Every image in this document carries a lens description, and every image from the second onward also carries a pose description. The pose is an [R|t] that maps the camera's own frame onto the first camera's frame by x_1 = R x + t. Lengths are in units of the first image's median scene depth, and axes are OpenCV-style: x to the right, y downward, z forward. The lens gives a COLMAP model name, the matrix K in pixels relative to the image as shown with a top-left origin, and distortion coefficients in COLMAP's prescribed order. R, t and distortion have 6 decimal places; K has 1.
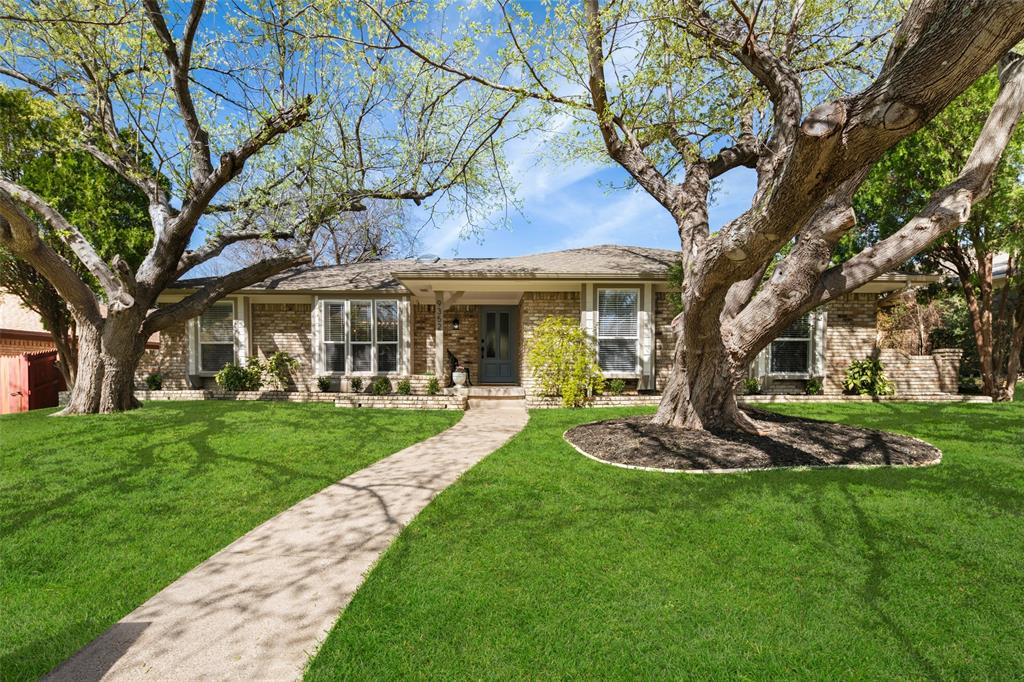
lens RADIAL K [[501.1, 0, 511.7], [0, 501.1, 340.6], [0, 0, 1]] dist [0.005091, 0.001556]
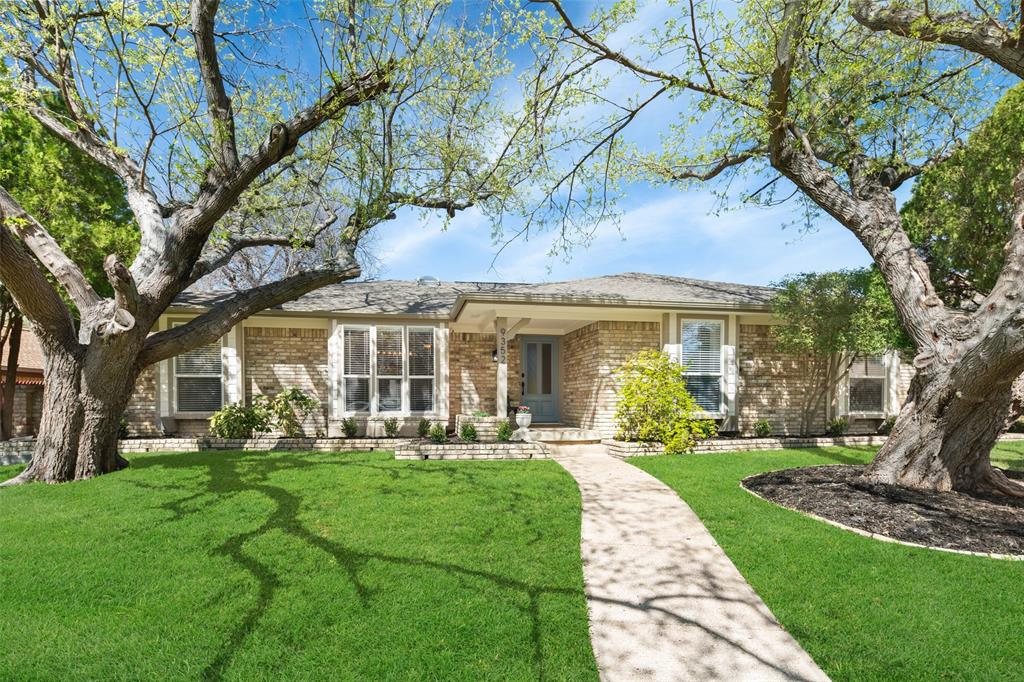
lens RADIAL K [[501.1, 0, 515.7], [0, 501.1, 368.4], [0, 0, 1]] dist [0.005091, 0.001556]
pose [[0.986394, 0.007927, 0.164208, -0.272023], [-0.007624, 0.999968, -0.002474, -0.010876], [-0.164222, 0.001189, 0.986423, 0.168144]]
